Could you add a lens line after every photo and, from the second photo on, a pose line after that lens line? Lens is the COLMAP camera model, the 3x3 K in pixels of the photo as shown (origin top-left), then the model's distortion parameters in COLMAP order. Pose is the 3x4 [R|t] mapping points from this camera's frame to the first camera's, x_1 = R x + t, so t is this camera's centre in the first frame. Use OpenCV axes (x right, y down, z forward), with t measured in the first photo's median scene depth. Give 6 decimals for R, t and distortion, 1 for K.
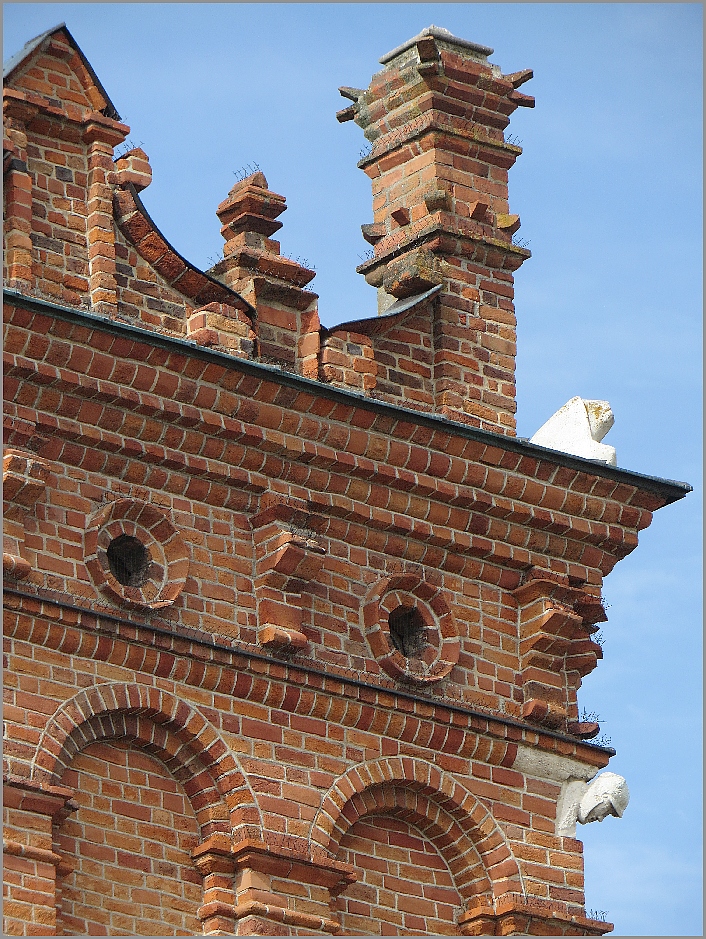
lens RADIAL K [[6542.1, 0, 352.9], [0, 6542.1, 469.5], [0, 0, 1]] dist [-1.321526, 0.000000]
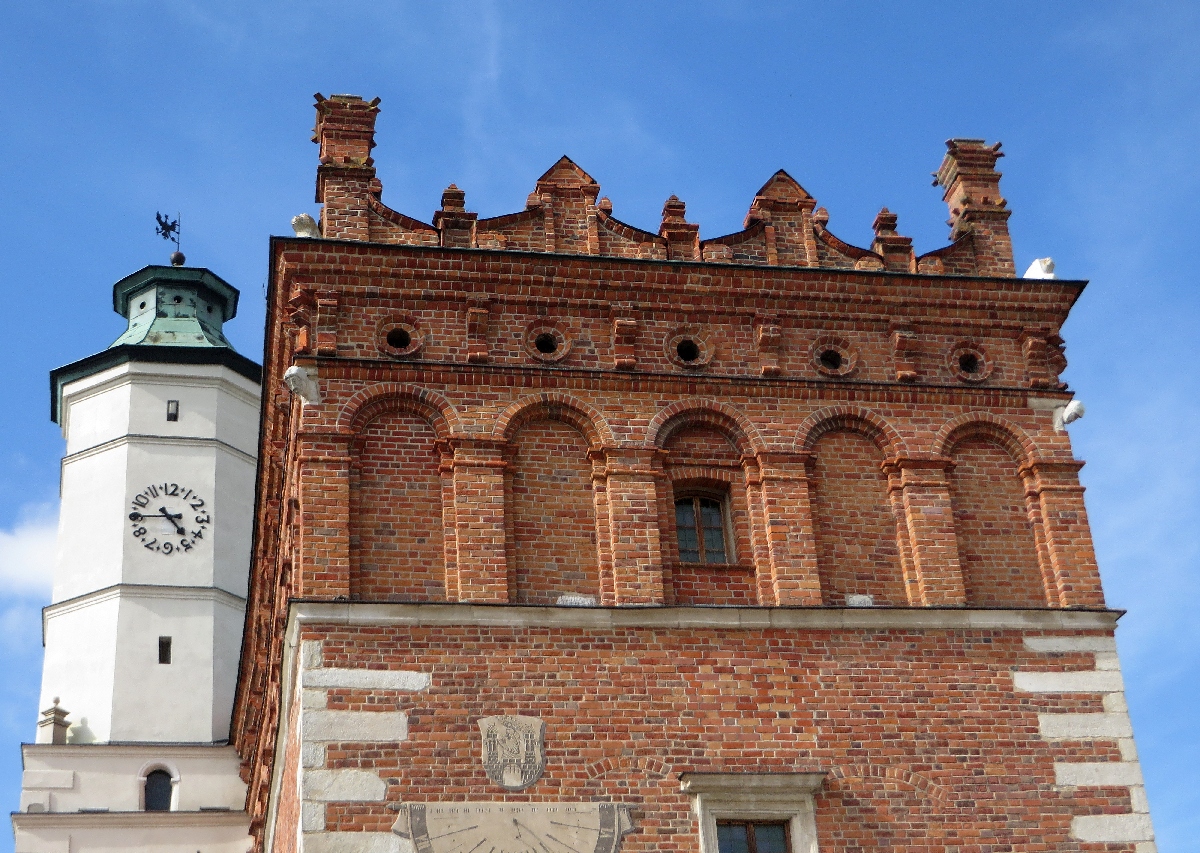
lens RADIAL K [[2005.9, 0, 599.3], [0, 2005.9, 424.8], [0, 0, 1]] dist [-0.077121, 0.000000]
pose [[0.884105, -0.256366, -0.390686, 0.171718], [0.224135, 0.966267, -0.126853, 0.110536], [0.410028, 0.024585, 0.911742, 0.268995]]
